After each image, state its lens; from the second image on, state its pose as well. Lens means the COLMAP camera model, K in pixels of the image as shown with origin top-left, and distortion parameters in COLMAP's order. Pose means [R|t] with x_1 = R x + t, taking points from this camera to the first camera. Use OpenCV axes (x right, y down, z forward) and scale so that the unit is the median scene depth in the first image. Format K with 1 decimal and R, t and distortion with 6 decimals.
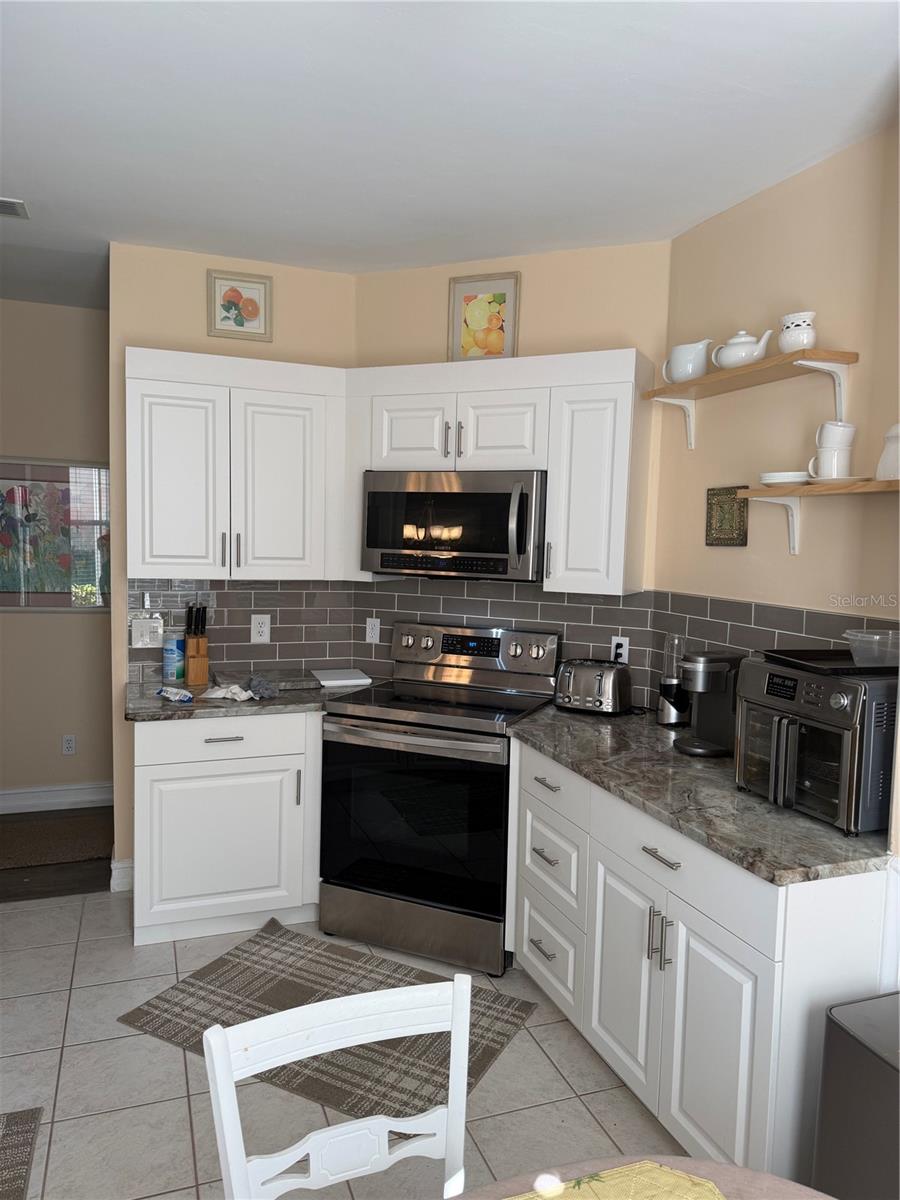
lens RADIAL K [[846.9, 0, 448.2], [0, 846.9, 601.0], [0, 0, 1]] dist [0.077945, -0.088978]
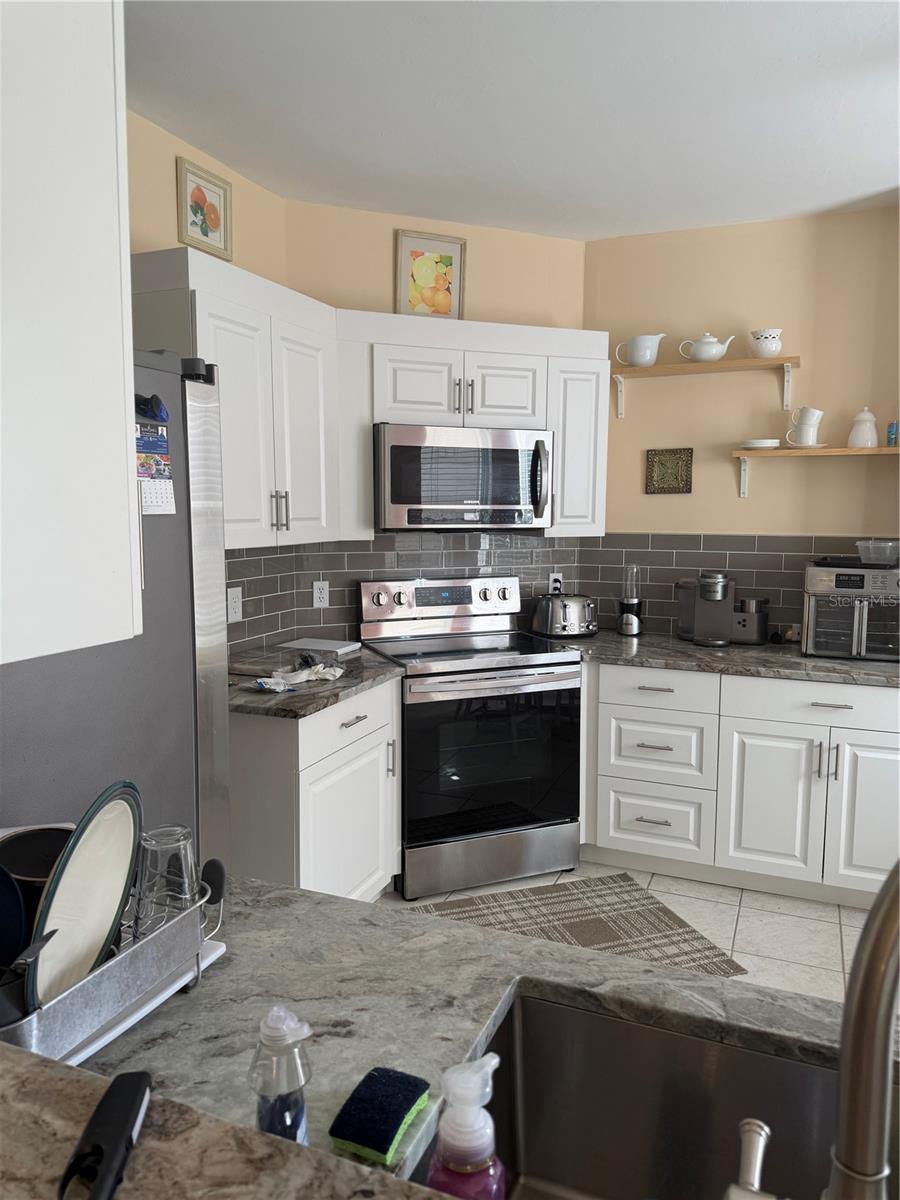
lens RADIAL K [[846.9, 0, 438.8], [0, 846.9, 596.1], [0, 0, 1]] dist [0.077945, -0.088978]
pose [[0.683830, -0.103878, 0.722209, -0.791062], [0.075117, 0.994577, 0.071929, -0.024711], [-0.725764, 0.005063, 0.687925, 0.307250]]
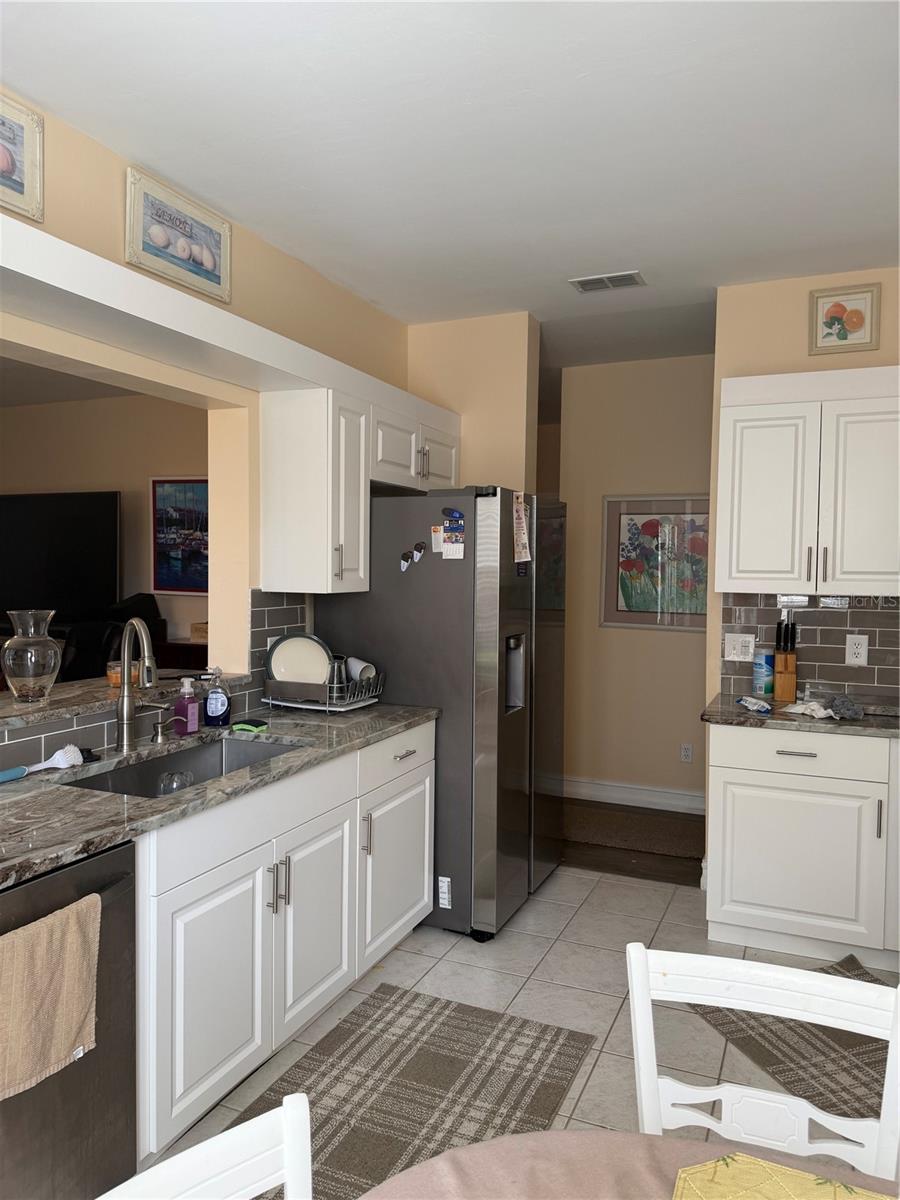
lens RADIAL K [[846.9, 0, 460.3], [0, 846.9, 598.0], [0, 0, 1]] dist [0.077945, -0.088978]
pose [[0.731942, 0.010505, -0.681286, 0.121907], [-0.049100, 0.998095, -0.037360, 0.036944], [0.679596, 0.060796, 0.731063, -0.002734]]
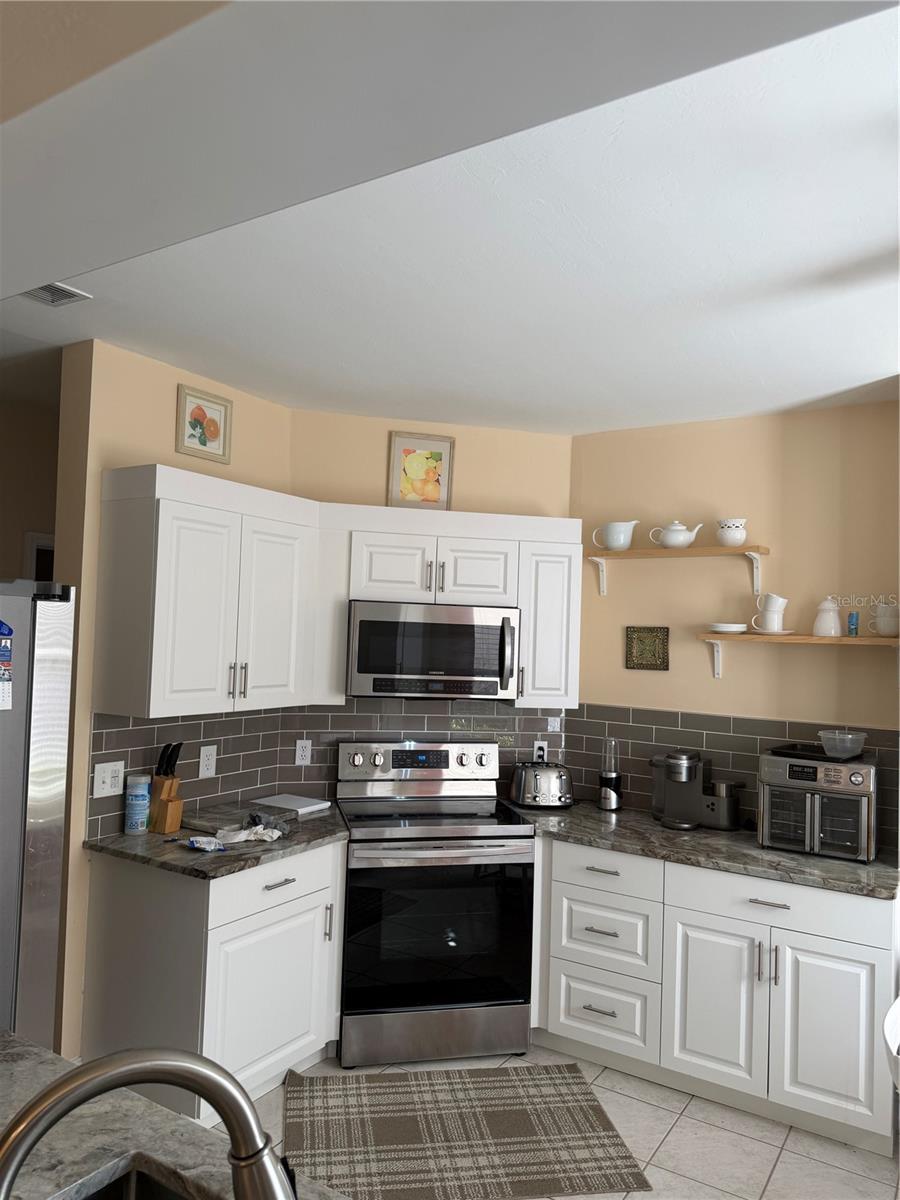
lens RADIAL K [[846.9, 0, 439.9], [0, 846.9, 607.0], [0, 0, 1]] dist [0.077945, -0.088978]
pose [[0.795422, 0.021611, 0.605670, -0.671496], [0.035900, 0.995929, -0.082684, -0.056662], [-0.604992, 0.087512, 0.791408, 0.105630]]
